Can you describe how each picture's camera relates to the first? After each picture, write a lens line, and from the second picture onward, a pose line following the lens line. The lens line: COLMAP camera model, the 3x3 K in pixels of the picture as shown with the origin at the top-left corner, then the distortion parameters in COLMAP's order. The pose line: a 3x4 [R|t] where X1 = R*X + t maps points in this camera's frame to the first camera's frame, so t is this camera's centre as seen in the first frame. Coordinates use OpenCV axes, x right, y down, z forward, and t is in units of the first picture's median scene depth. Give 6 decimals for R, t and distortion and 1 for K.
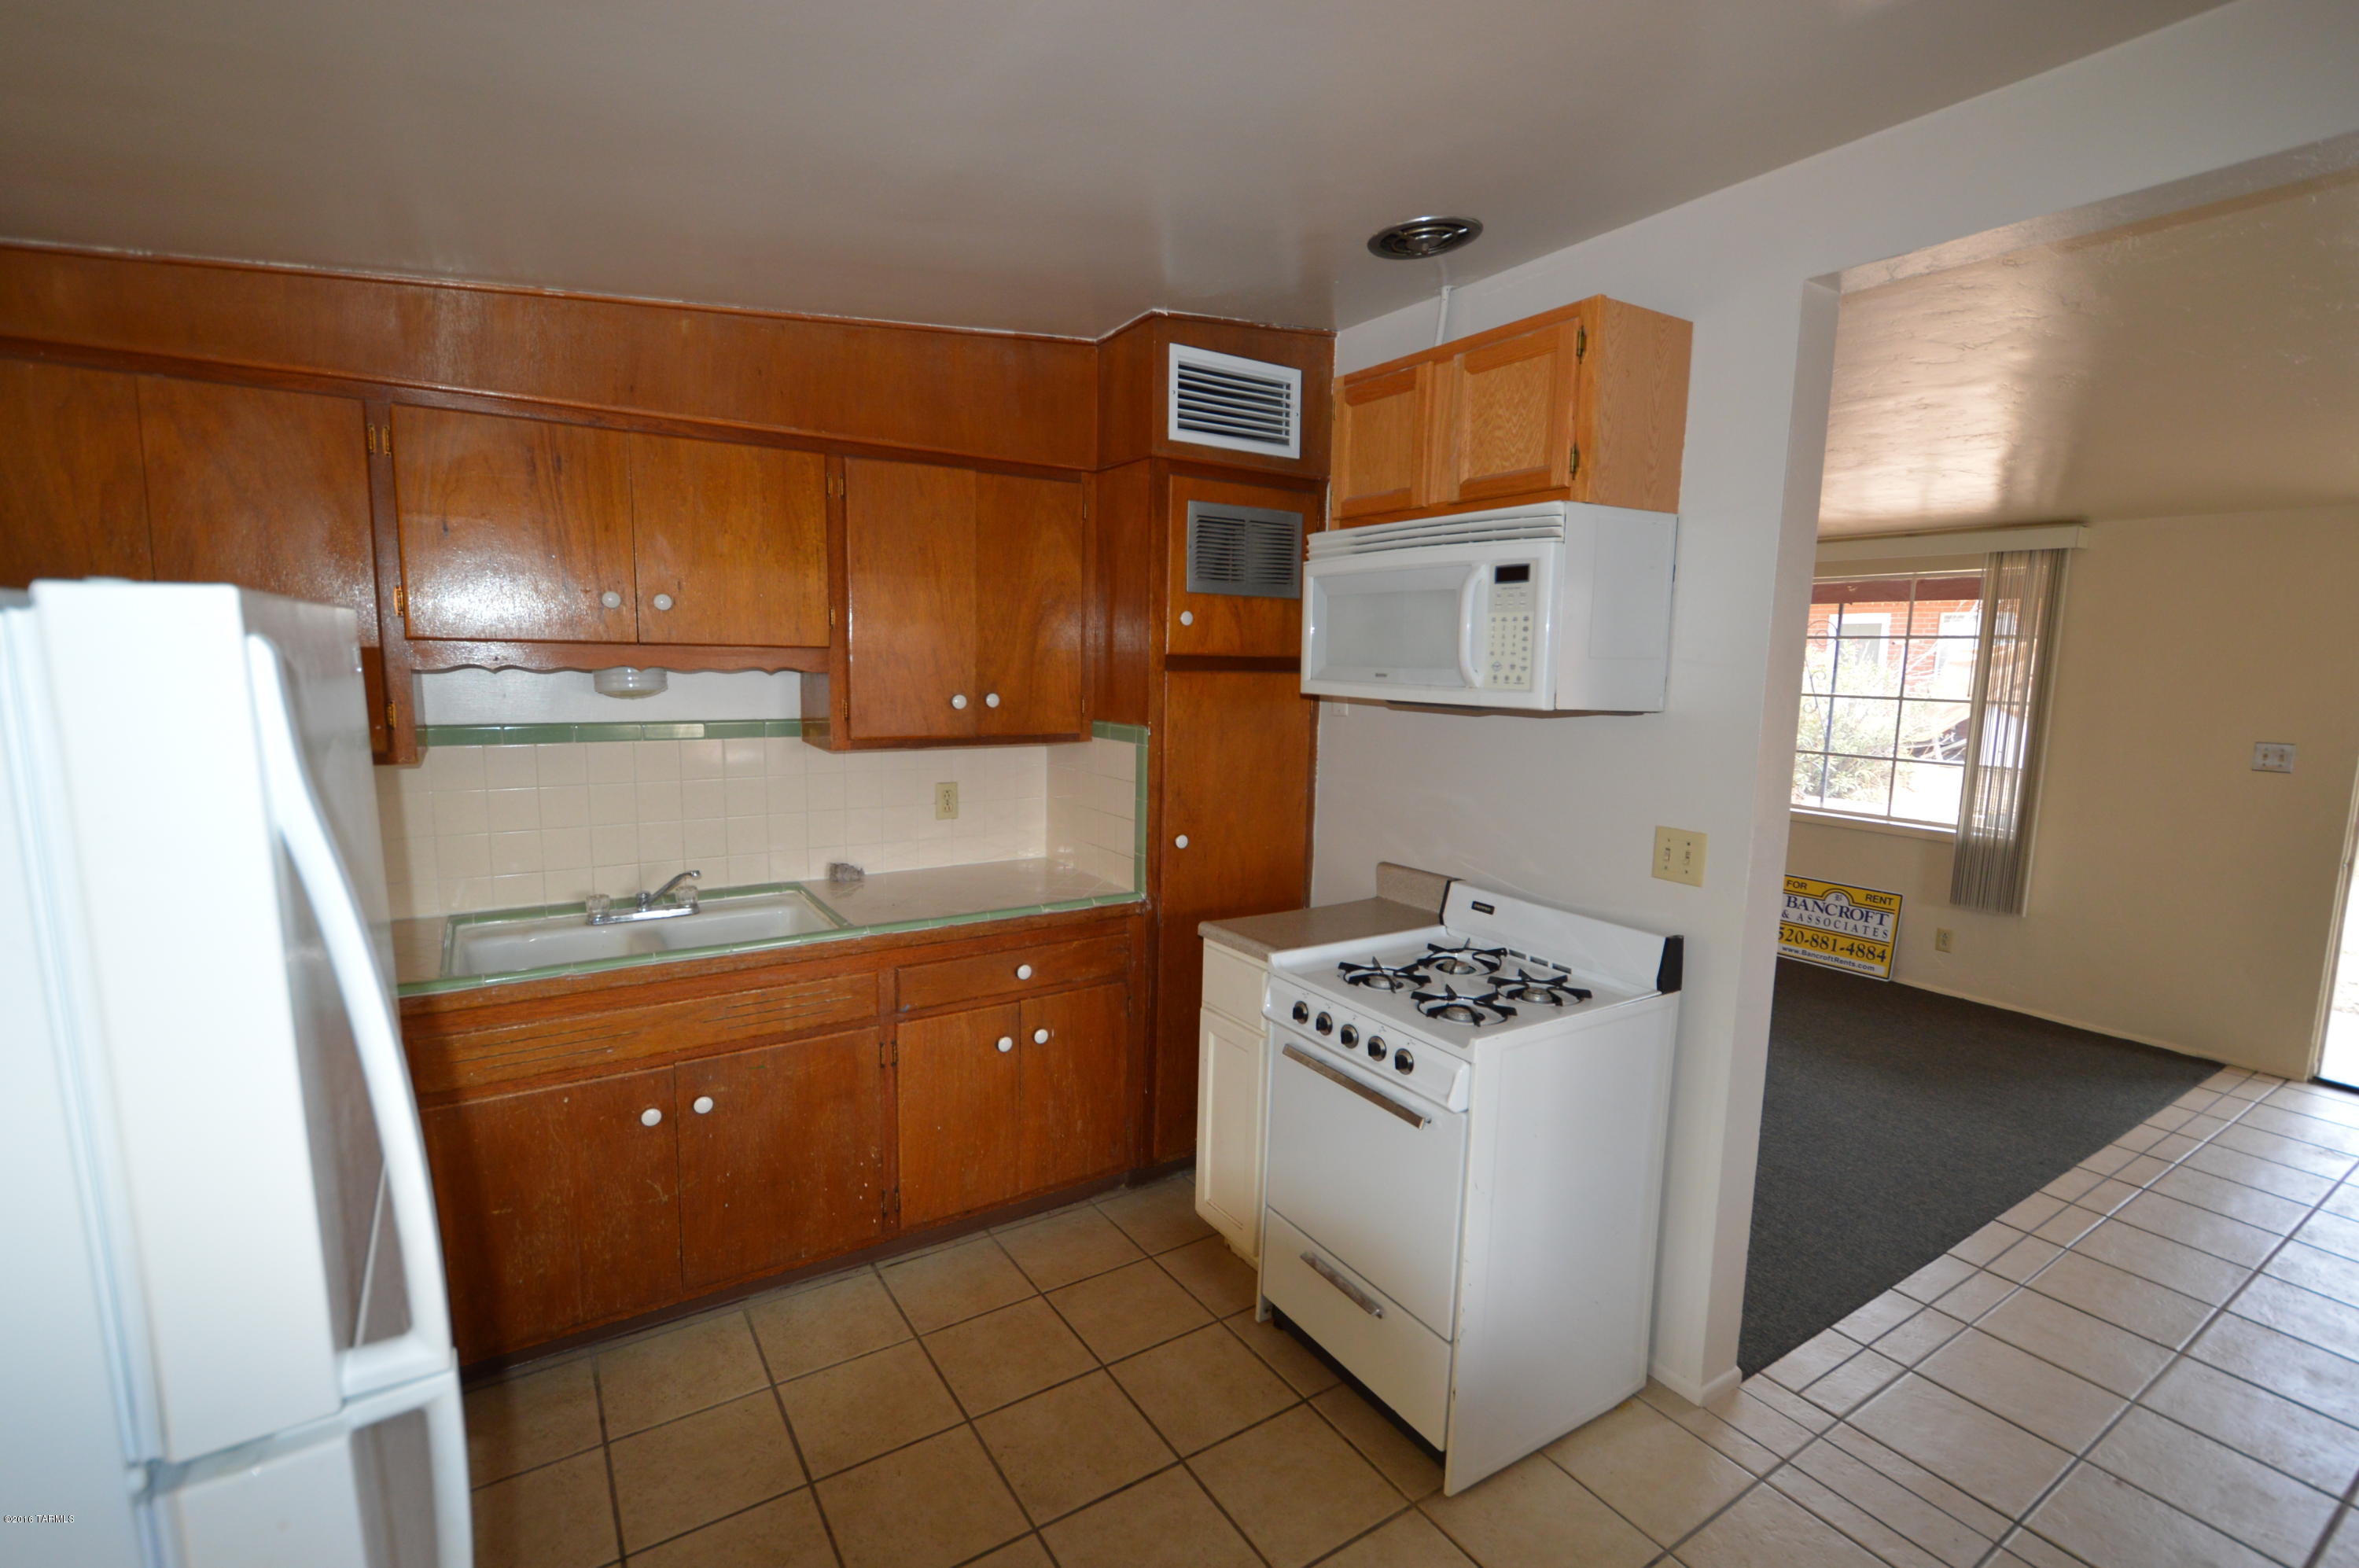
lens RADIAL K [[1060.6, 0, 1193.0], [0, 1060.6, 782.9], [0, 0, 1]] dist [-0.001477, -0.001754]
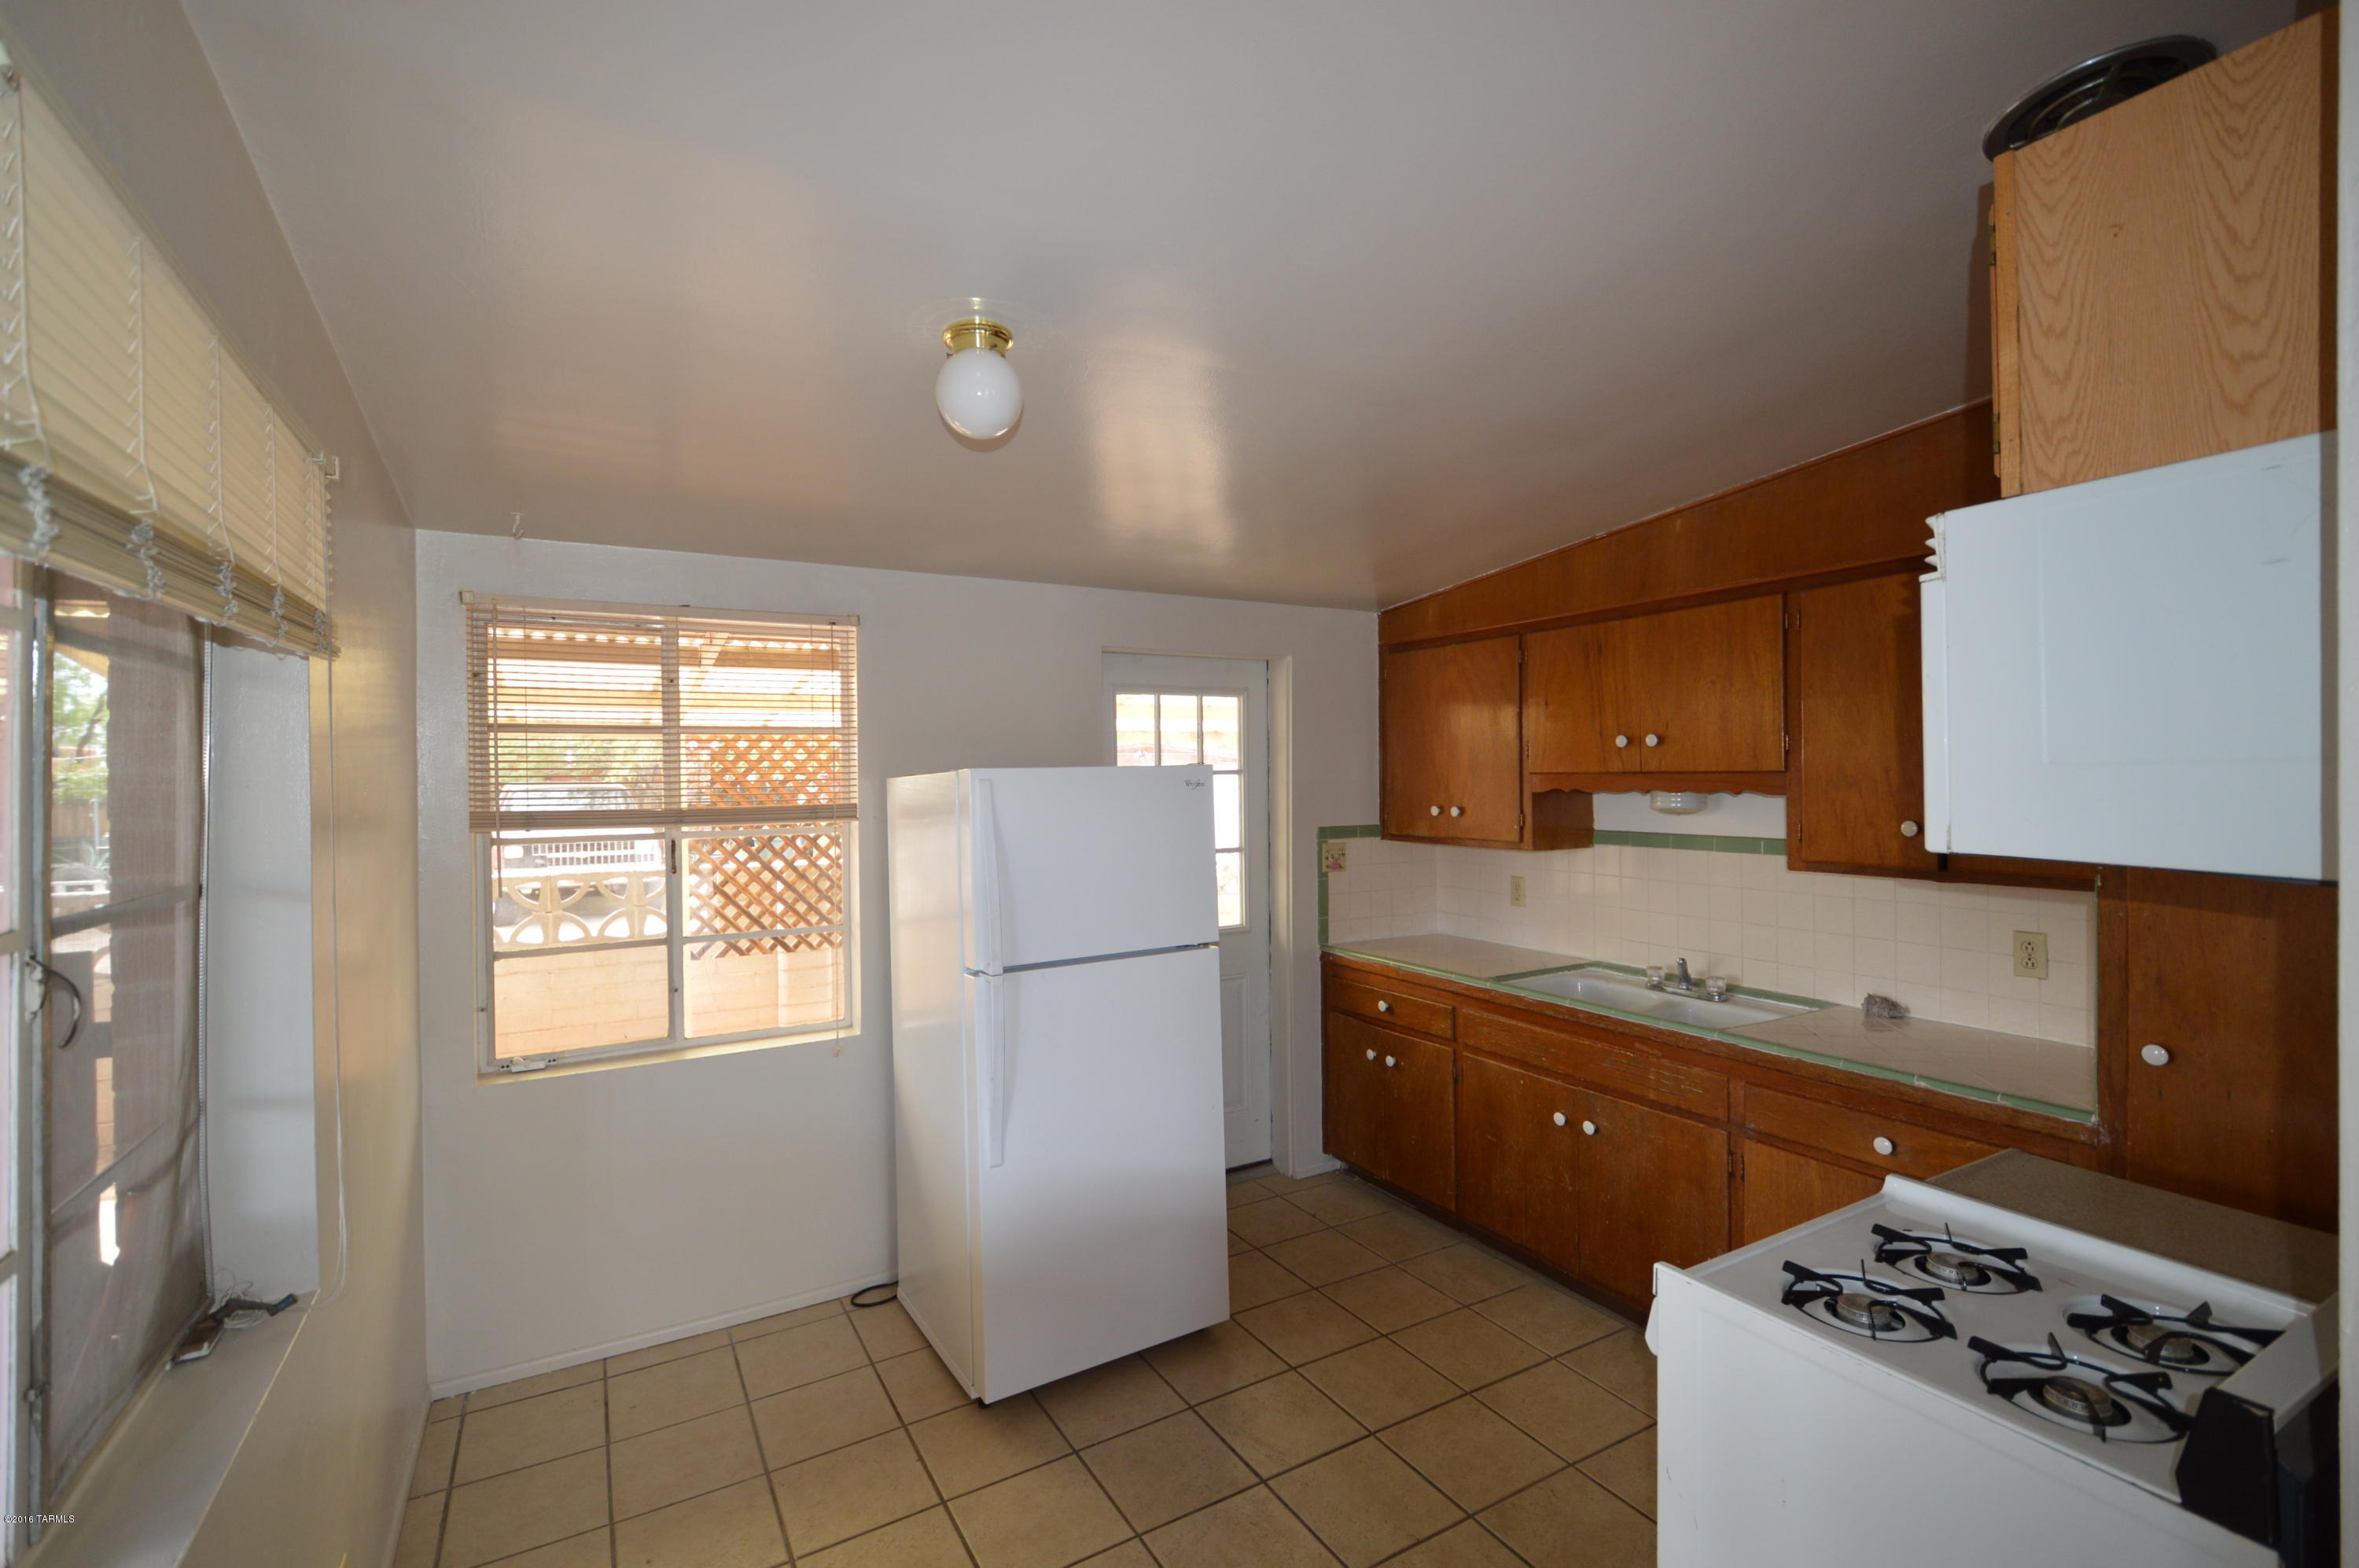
lens RADIAL K [[1060.6, 0, 1185.7], [0, 1060.6, 781.5], [0, 0, 1]] dist [-0.001477, -0.001754]
pose [[-0.059524, -0.013188, -0.998140, 0.758483], [-0.114320, 0.993424, -0.006308, -0.044268], [0.991659, 0.113732, -0.060640, 0.483397]]
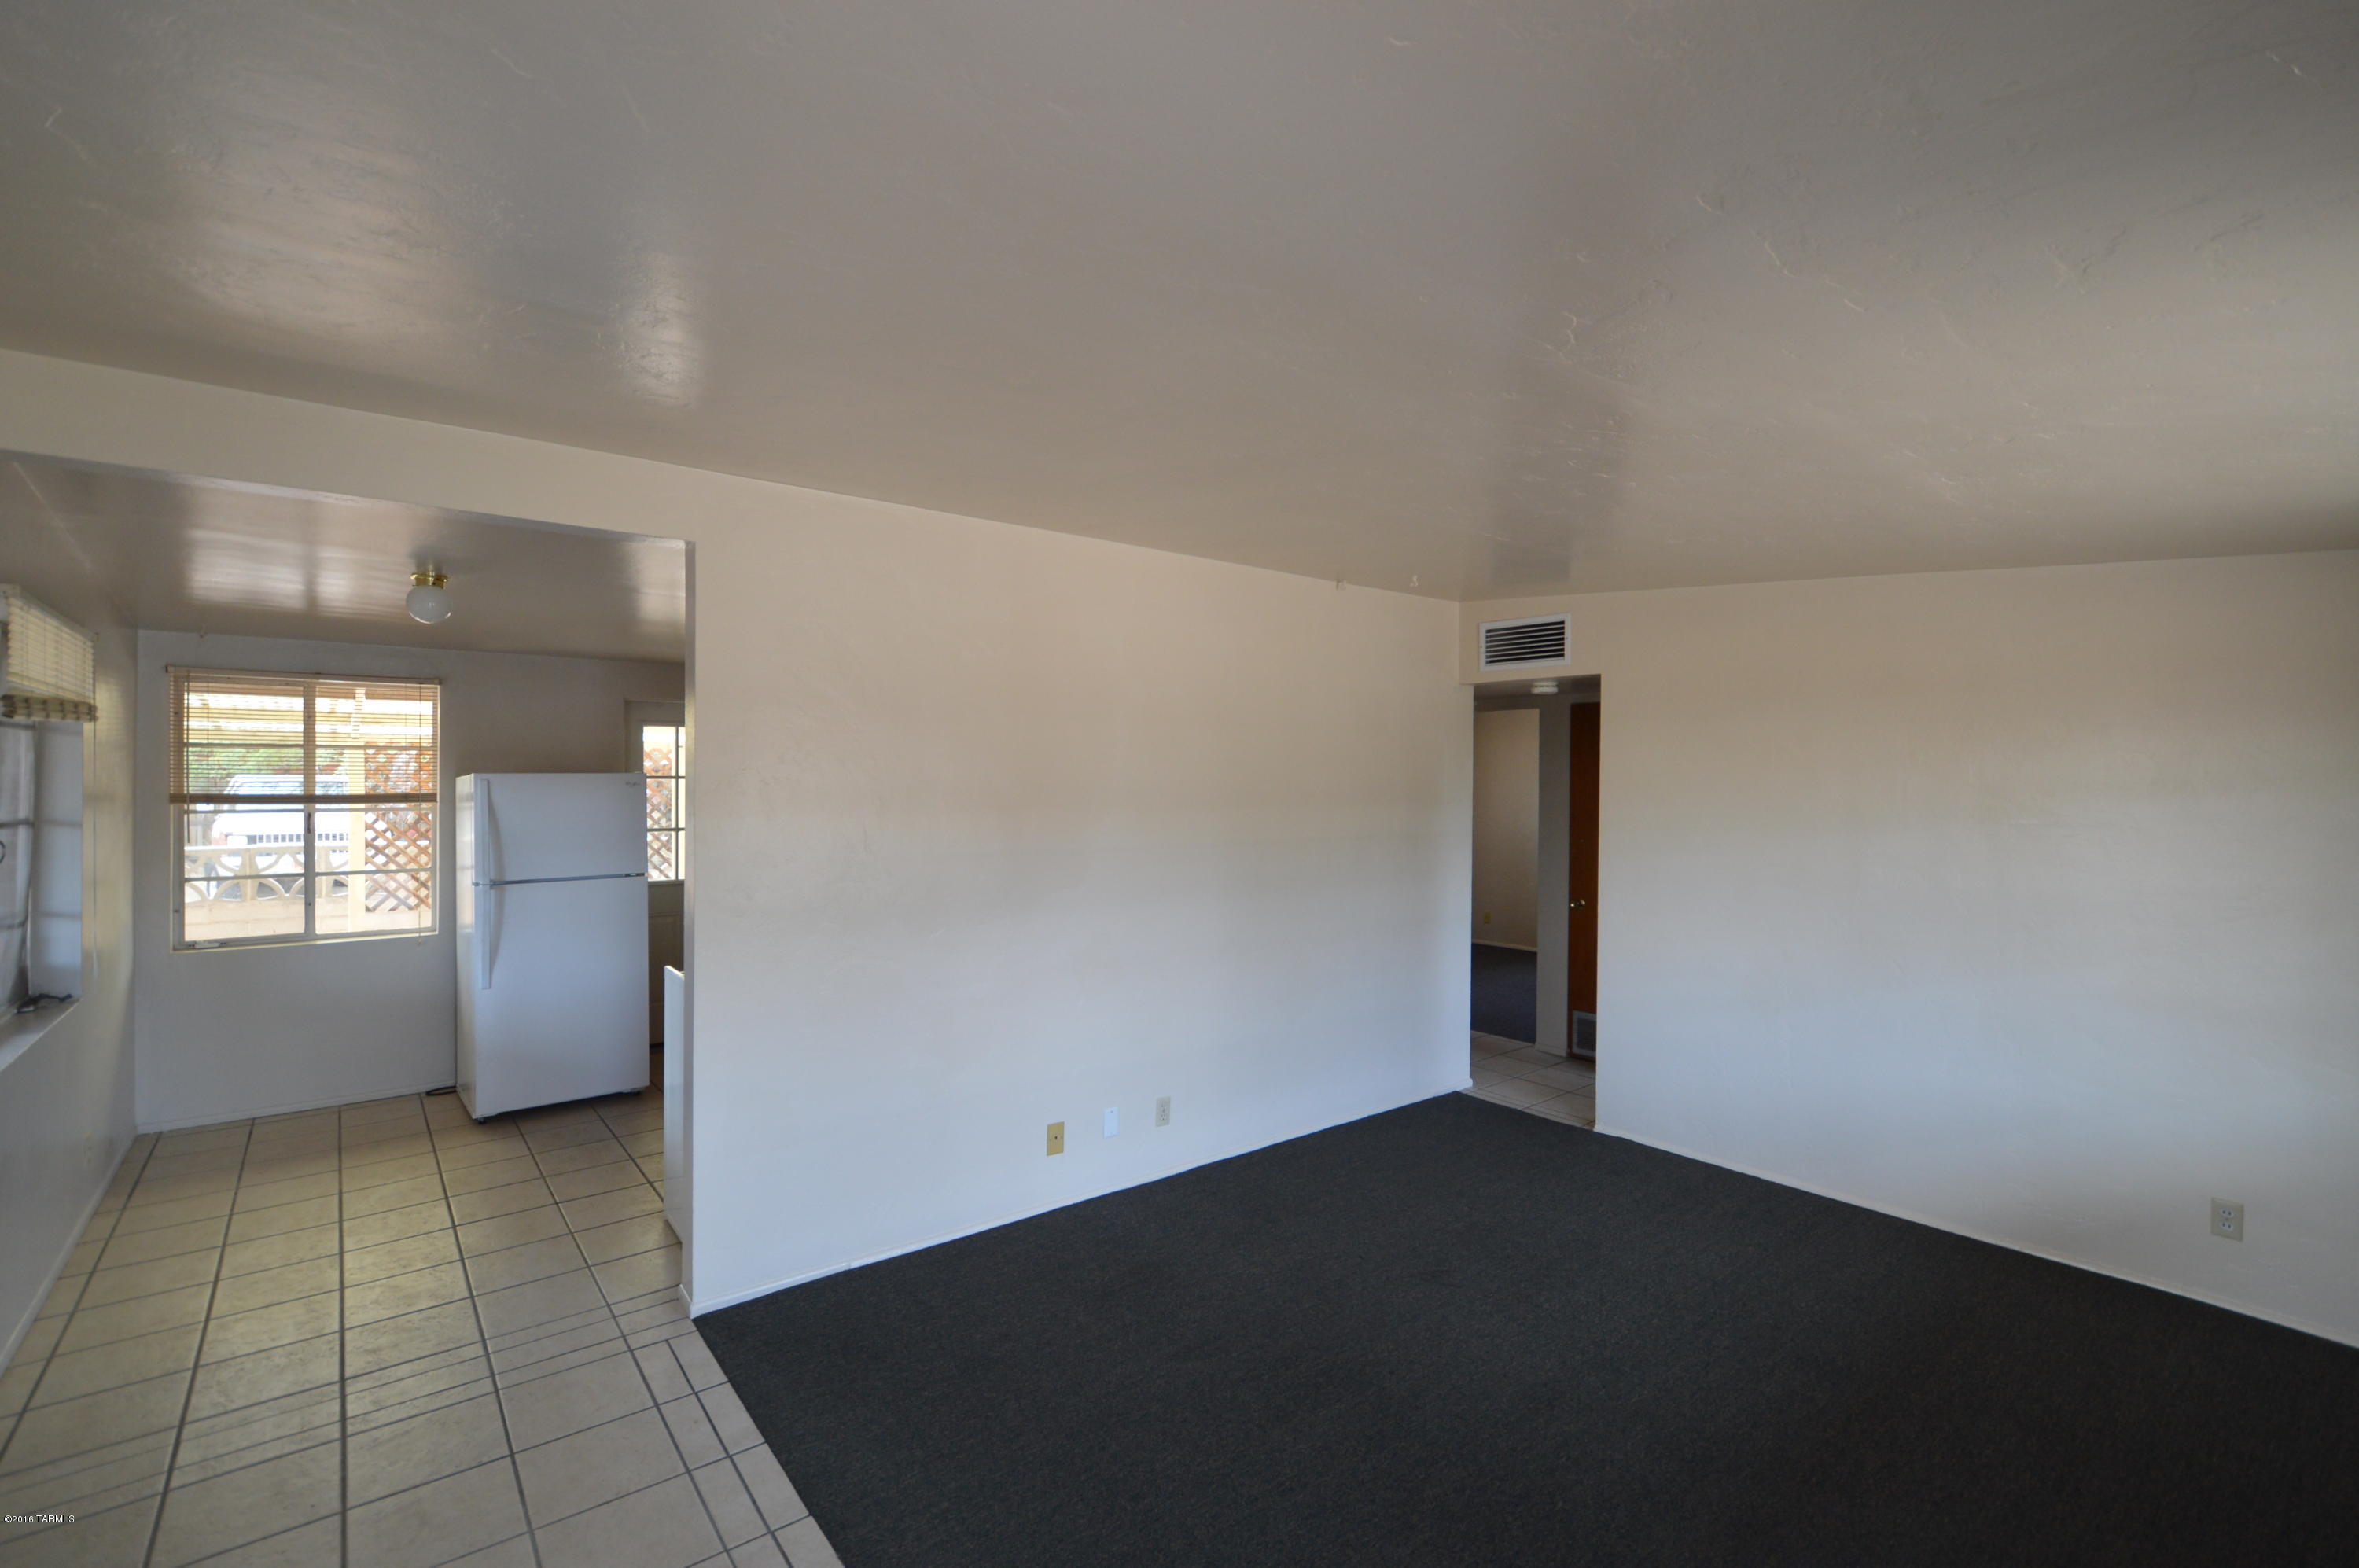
lens RADIAL K [[1060.6, 0, 1188.3], [0, 1060.6, 787.5], [0, 0, 1]] dist [-0.001477, -0.001754]
pose [[0.095603, -0.015365, -0.995301, 1.593544], [-0.129272, 0.991222, -0.027719, -0.114119], [0.986990, 0.131314, 0.092778, 1.166742]]
